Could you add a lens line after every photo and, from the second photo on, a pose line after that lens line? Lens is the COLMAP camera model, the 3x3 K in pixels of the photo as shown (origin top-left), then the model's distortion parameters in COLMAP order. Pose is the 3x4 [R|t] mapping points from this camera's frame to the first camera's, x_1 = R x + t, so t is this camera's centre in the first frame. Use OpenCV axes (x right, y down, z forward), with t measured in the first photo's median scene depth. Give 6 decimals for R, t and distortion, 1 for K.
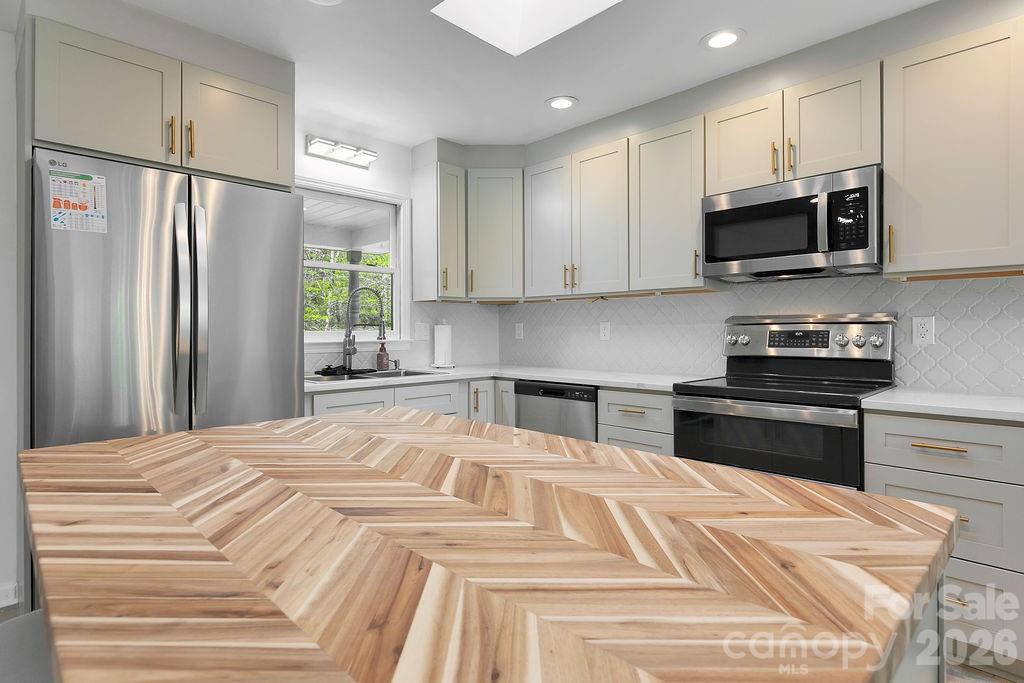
lens RADIAL K [[532.0, 0, 517.0], [0, 532.0, 327.5], [0, 0, 1]] dist [-0.003289, -0.000467]
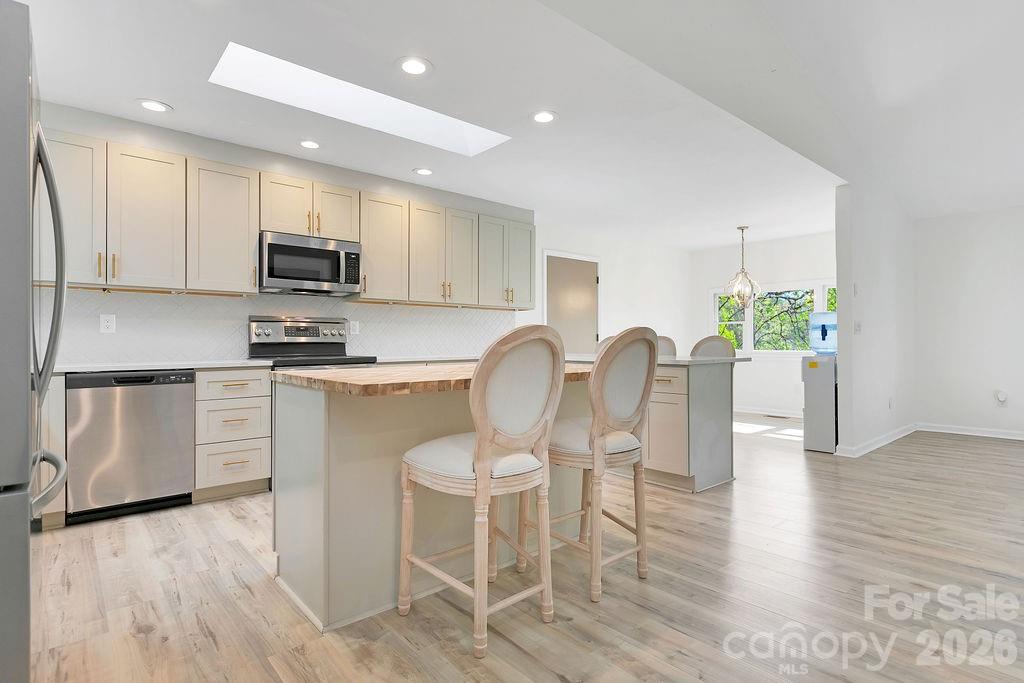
lens RADIAL K [[527.5, 0, 513.0], [0, 527.5, 343.5], [0, 0, 1]] dist [-0.000241, 0.000068]
pose [[0.073439, 0.000822, 0.997299, -1.001945], [-0.001302, 0.999999, -0.000729, 0.057019], [-0.997299, -0.001245, 0.073439, 0.228184]]
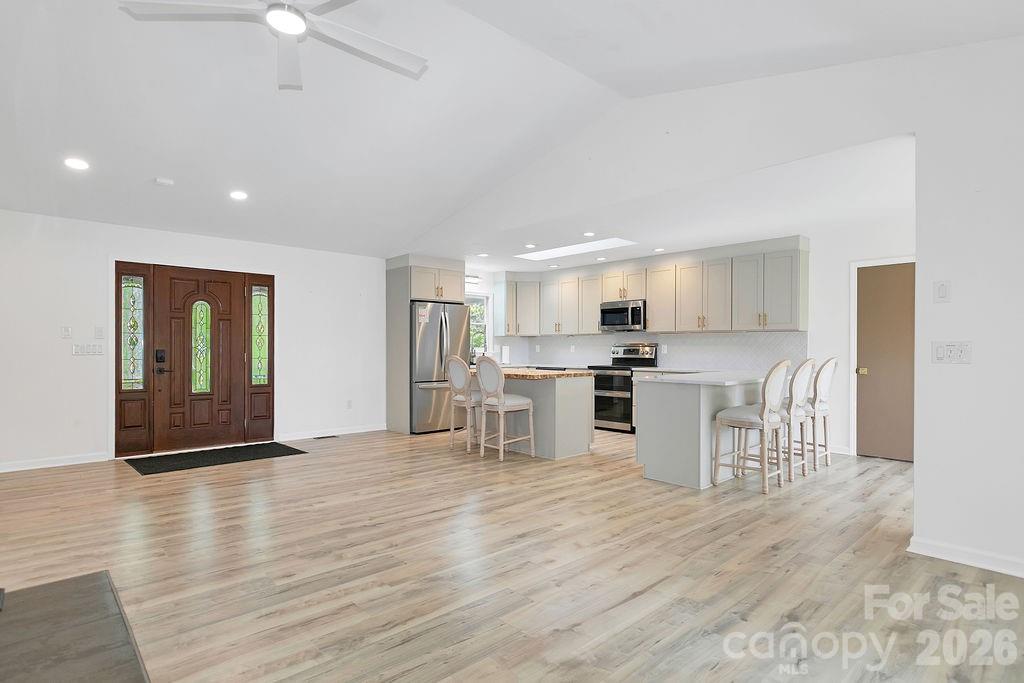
lens RADIAL K [[527.5, 0, 513.0], [0, 527.5, 343.5], [0, 0, 1]] dist [-0.000241, 0.000068]
pose [[0.999169, 0.004730, -0.040480, -0.014747], [-0.004878, 0.999982, -0.003554, -0.010407], [0.040462, 0.003749, 0.999174, -1.920258]]
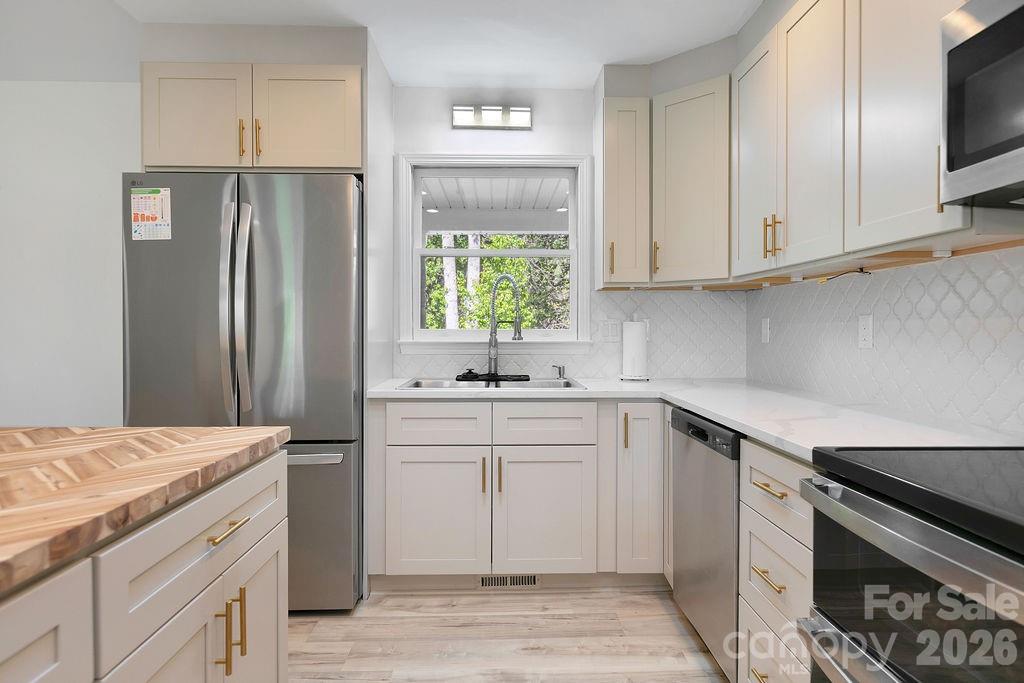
lens RADIAL K [[590.4, 0, 517.1], [0, 590.4, 334.8], [0, 0, 1]] dist [-0.004365, -0.000700]
pose [[0.729013, 0.011811, -0.684398, 0.417712], [-0.000503, 0.999860, 0.016719, -0.000167], [0.684499, -0.011844, 0.728917, 0.422346]]
